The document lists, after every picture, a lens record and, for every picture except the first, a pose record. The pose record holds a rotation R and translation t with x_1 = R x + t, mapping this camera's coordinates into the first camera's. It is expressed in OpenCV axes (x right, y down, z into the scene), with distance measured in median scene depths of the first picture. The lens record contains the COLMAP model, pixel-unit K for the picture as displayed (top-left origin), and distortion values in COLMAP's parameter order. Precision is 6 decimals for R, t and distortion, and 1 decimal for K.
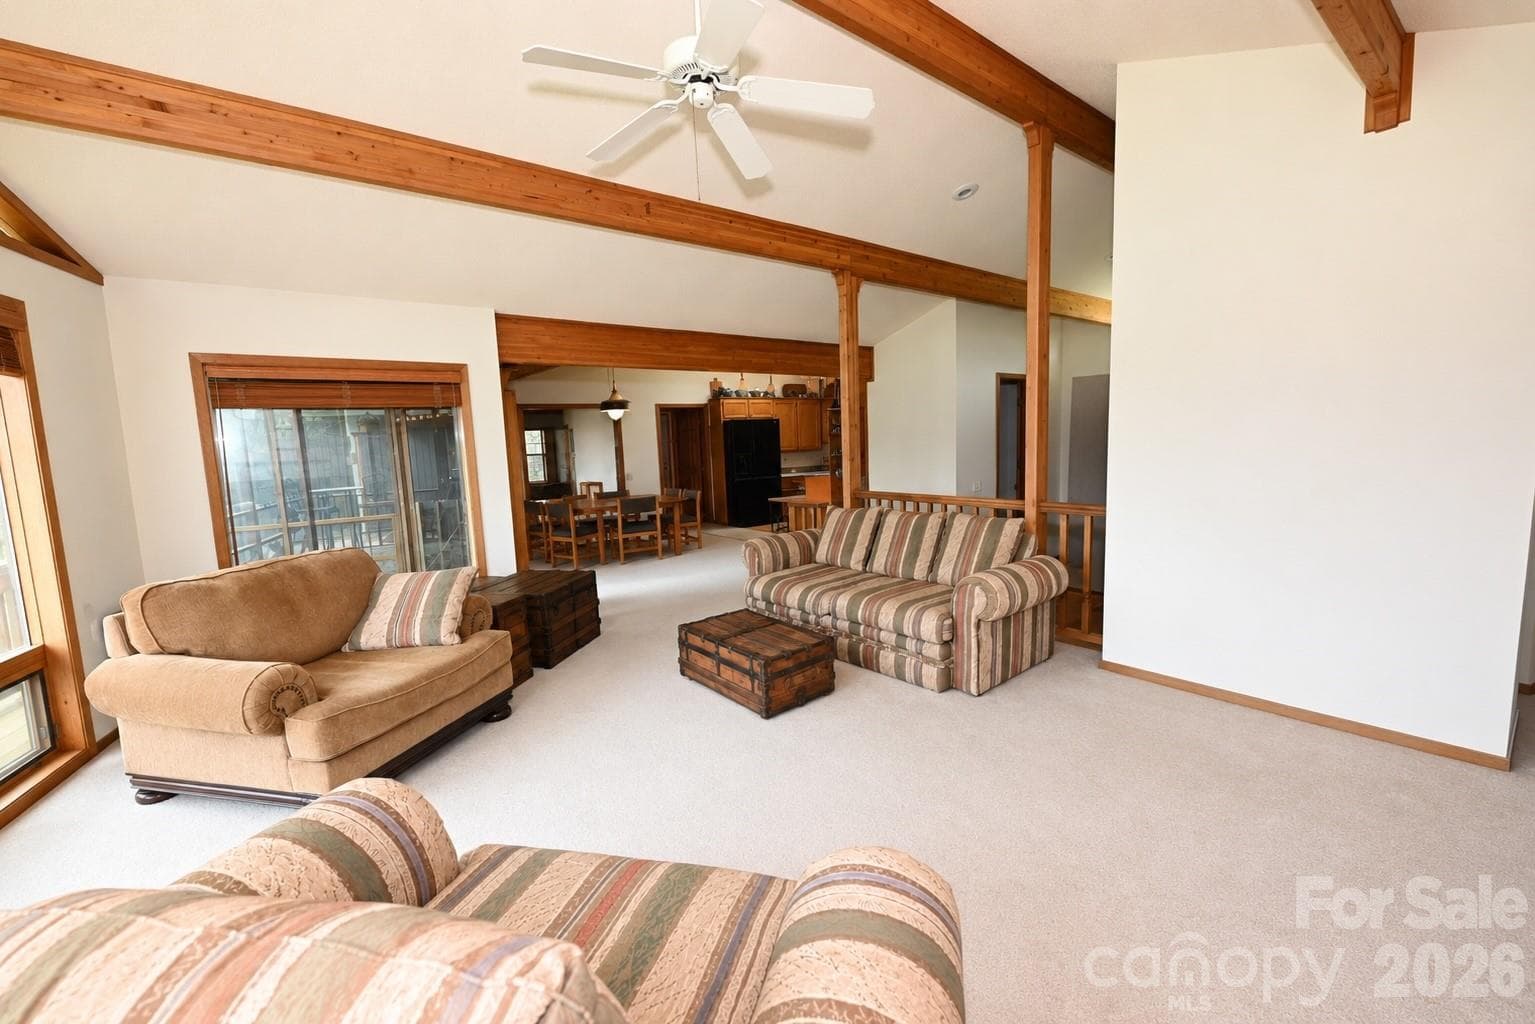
lens RADIAL K [[701.4, 0, 767.5], [0, 701.4, 512.0], [0, 0, 1]] dist [0.002763, 0.000439]
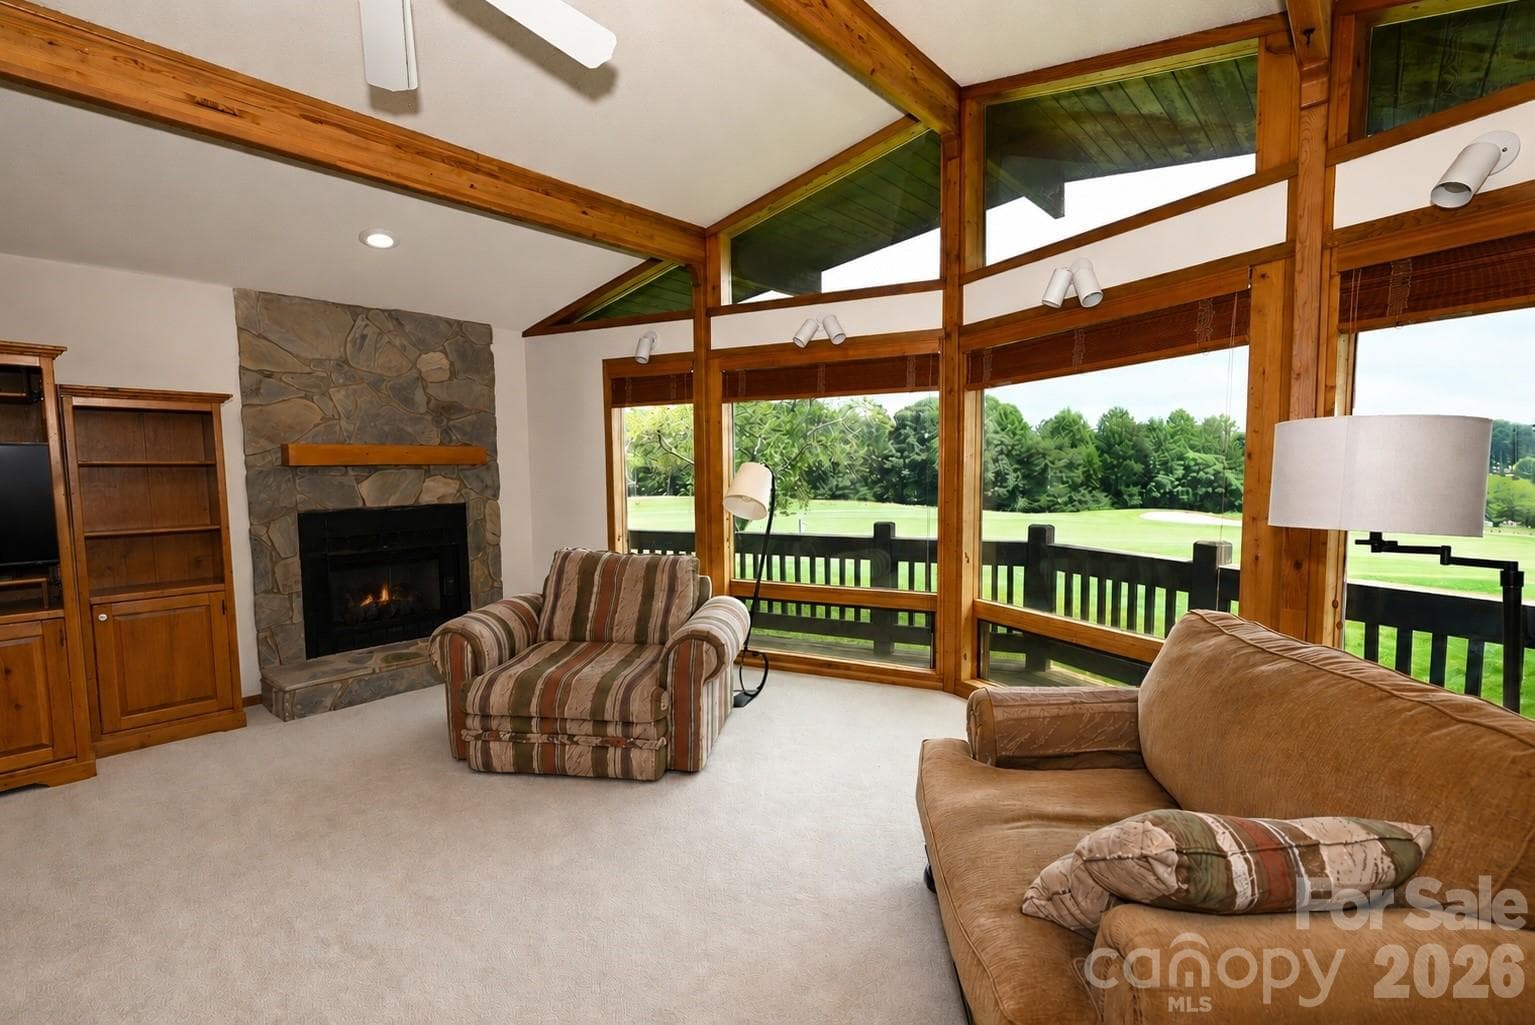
lens RADIAL K [[701.4, 0, 767.5], [0, 701.4, 512.5], [0, 0, 1]] dist [0.002763, 0.000439]
pose [[0.732022, -0.034296, 0.680417, -0.207369], [0.072533, 0.996979, -0.027783, -0.027020], [-0.677409, 0.069690, 0.732298, 0.273183]]
